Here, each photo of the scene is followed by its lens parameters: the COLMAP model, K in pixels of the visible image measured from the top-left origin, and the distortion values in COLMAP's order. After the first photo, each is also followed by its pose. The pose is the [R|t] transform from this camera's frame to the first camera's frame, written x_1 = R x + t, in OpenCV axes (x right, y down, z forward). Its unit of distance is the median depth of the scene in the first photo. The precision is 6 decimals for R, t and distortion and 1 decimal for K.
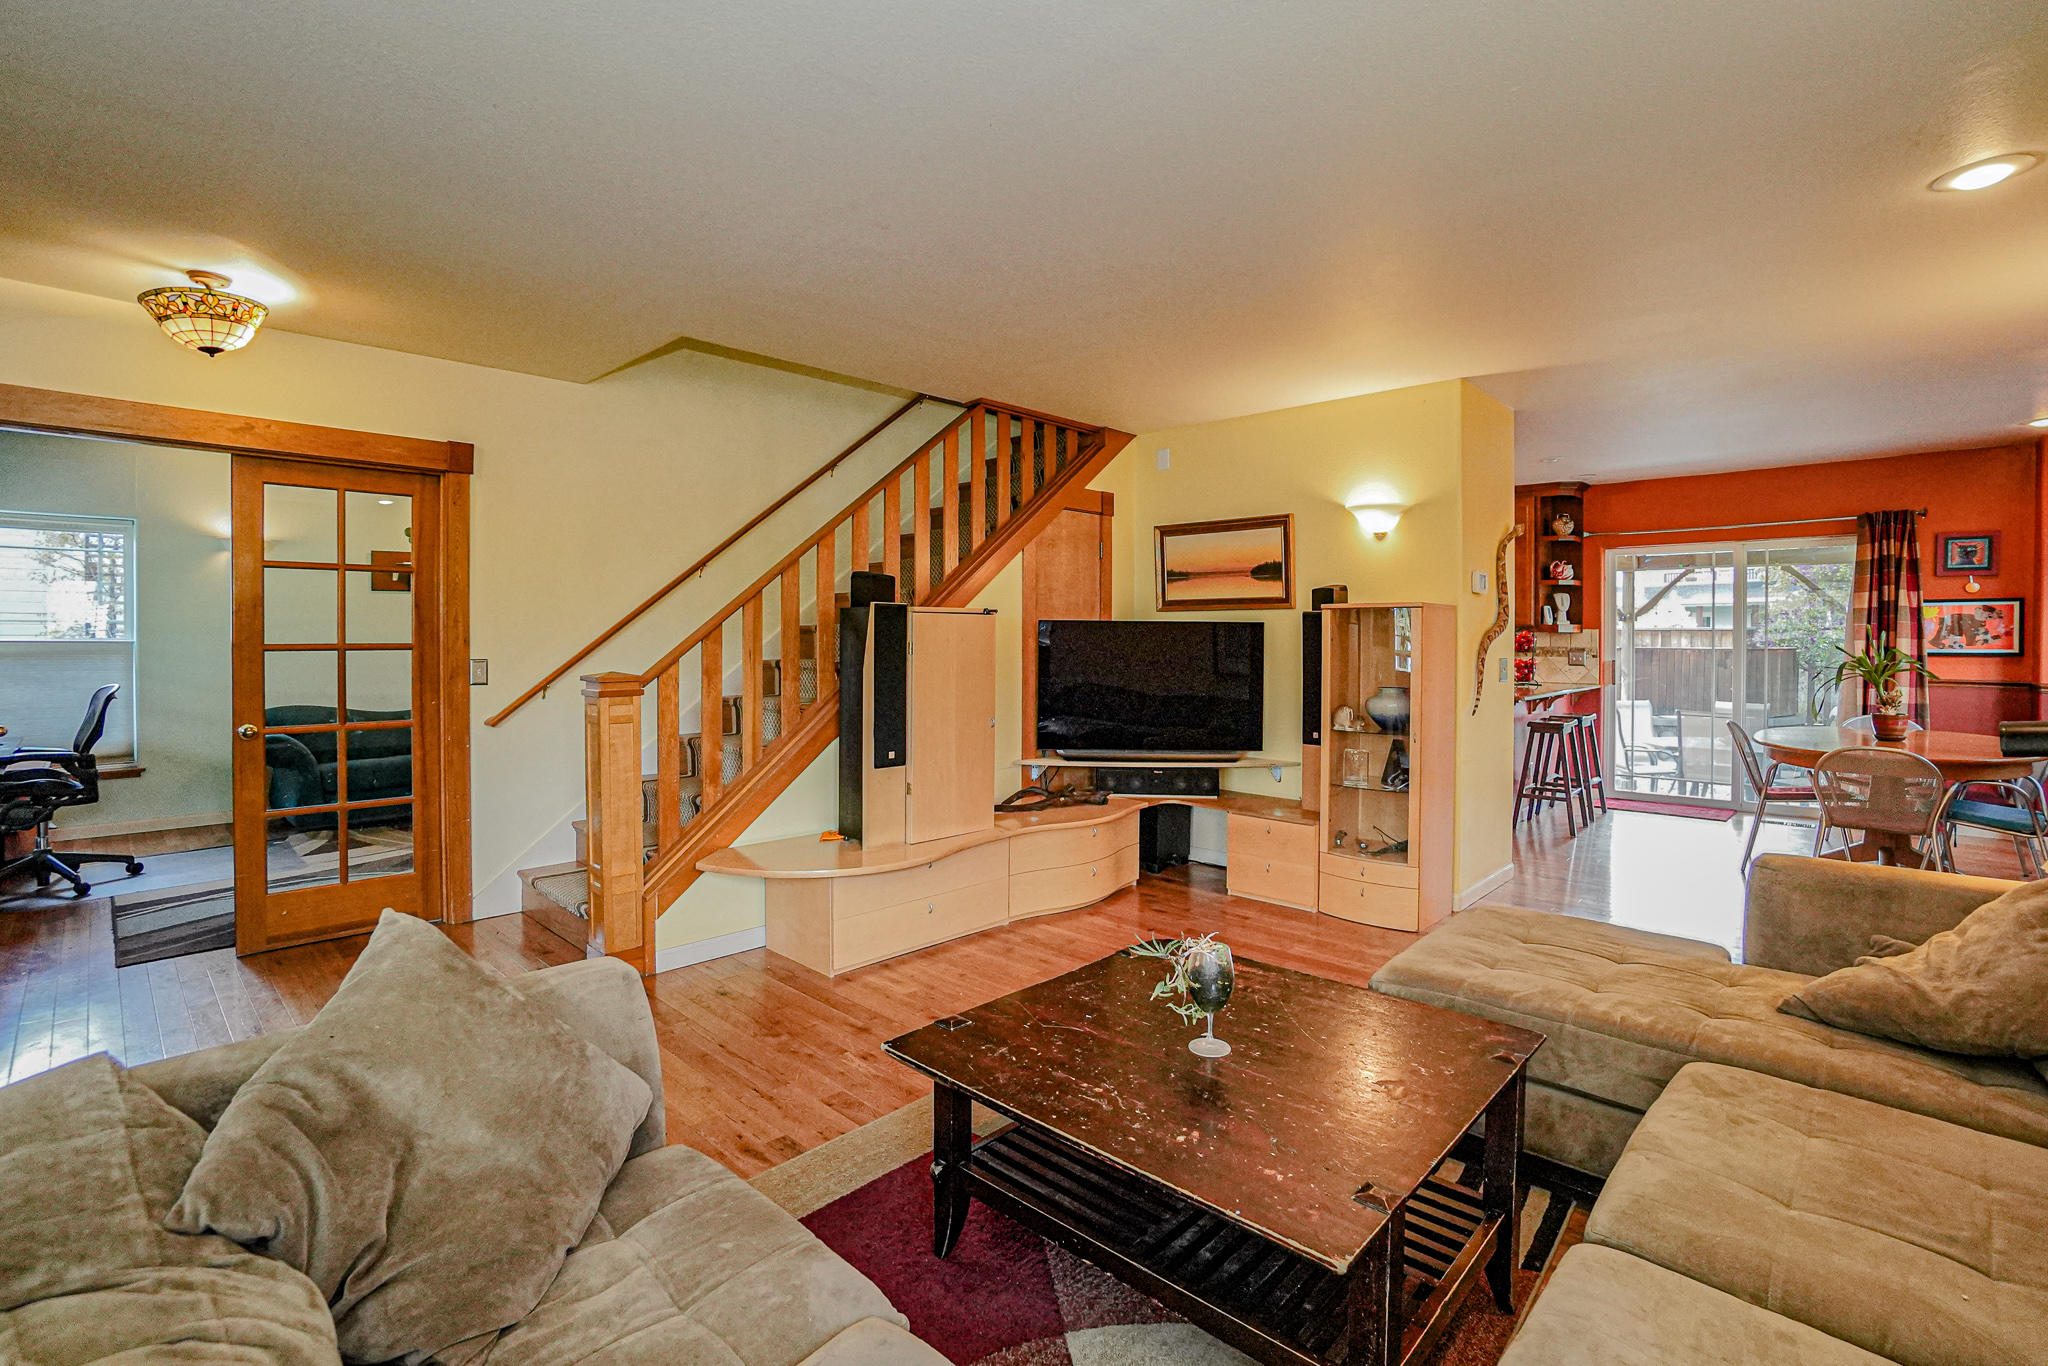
lens RADIAL K [[910.8, 0, 1038.8], [0, 910.8, 640.5], [0, 0, 1]] dist [-0.039672, 0.011609]
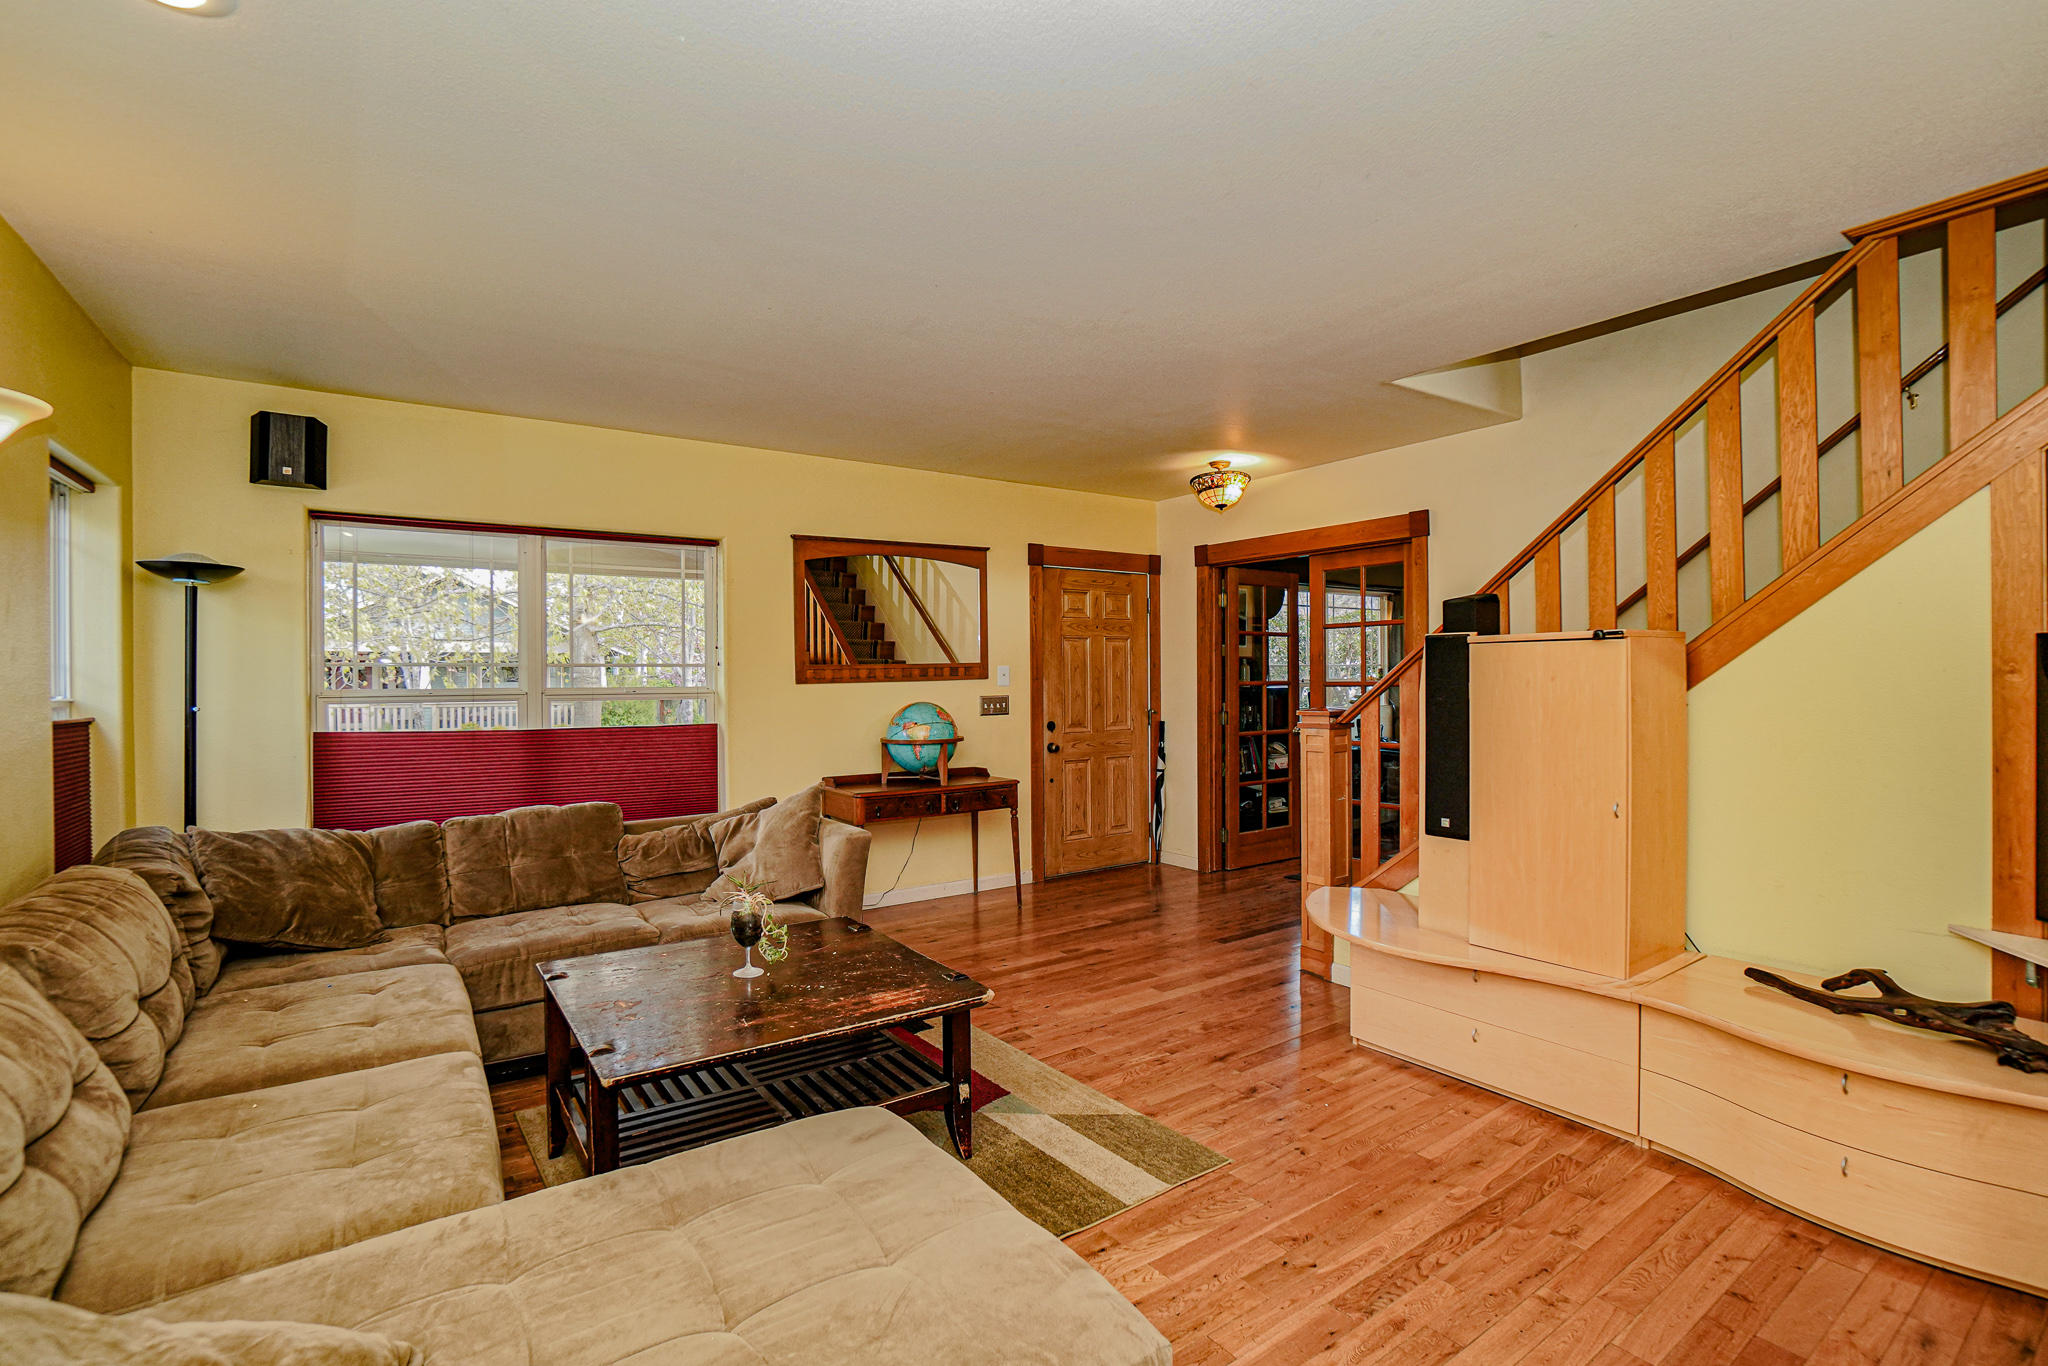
lens RADIAL K [[910.8, 0, 1016.1], [0, 910.8, 675.7], [0, 0, 1]] dist [-0.039672, 0.011609]
pose [[-0.164379, -0.000129, -0.986397, 0.695398], [-0.000055, 1.000000, -0.000122, -0.004166], [0.986397, 0.000034, -0.164379, 0.761982]]
